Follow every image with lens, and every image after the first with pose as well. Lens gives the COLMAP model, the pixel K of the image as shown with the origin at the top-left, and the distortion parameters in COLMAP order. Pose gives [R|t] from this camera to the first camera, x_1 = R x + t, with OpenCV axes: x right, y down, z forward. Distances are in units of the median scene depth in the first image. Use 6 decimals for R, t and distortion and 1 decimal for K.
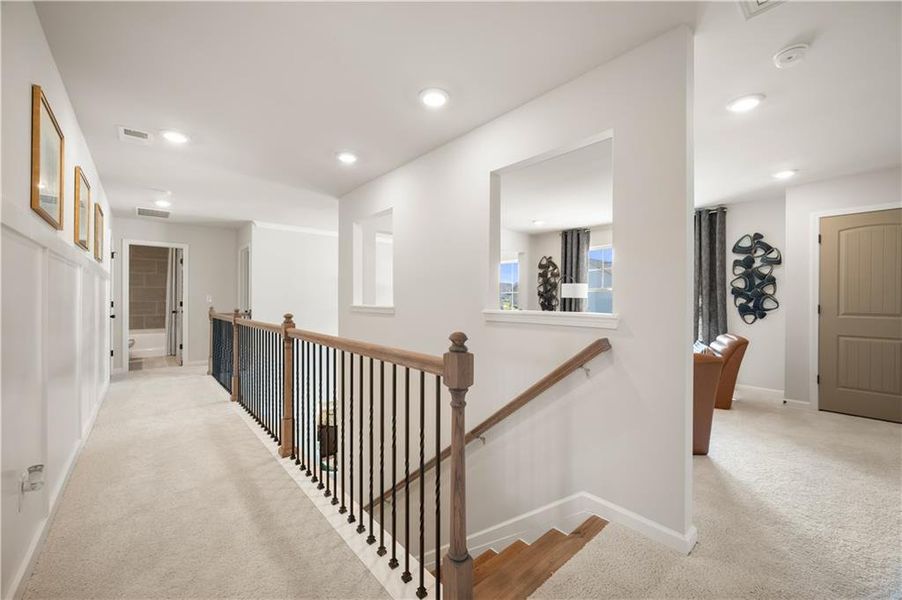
lens RADIAL K [[353.1, 0, 455.0], [0, 353.1, 301.2], [0, 0, 1]] dist [-0.000184, 0.000397]
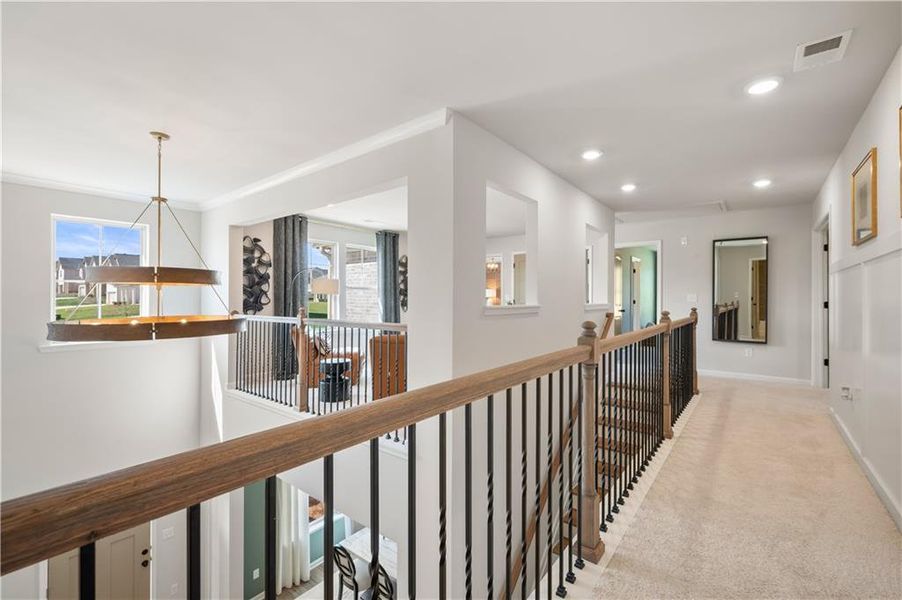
lens RADIAL K [[387.0, 0, 451.0], [0, 387.0, 300.0], [0, 0, 1]] dist [0.000003, -0.000110]
pose [[-0.172919, -0.010597, 0.984879, -0.894774], [-0.003011, 0.999943, 0.010230, -0.007984], [-0.984931, -0.001196, -0.172941, 1.076761]]
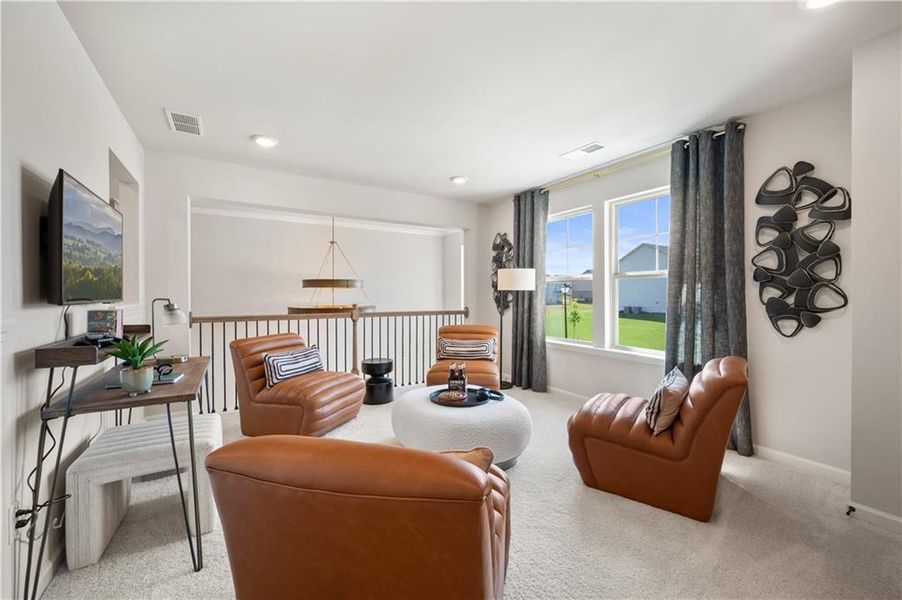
lens RADIAL K [[361.6, 0, 459.2], [0, 361.6, 296.6], [0, 0, 1]] dist [0.000057, 0.000119]
pose [[0.987508, -0.004812, -0.157493, 0.427614], [0.005286, 0.999983, 0.002591, 0.000638], [0.157478, -0.003392, 0.987517, 0.383878]]
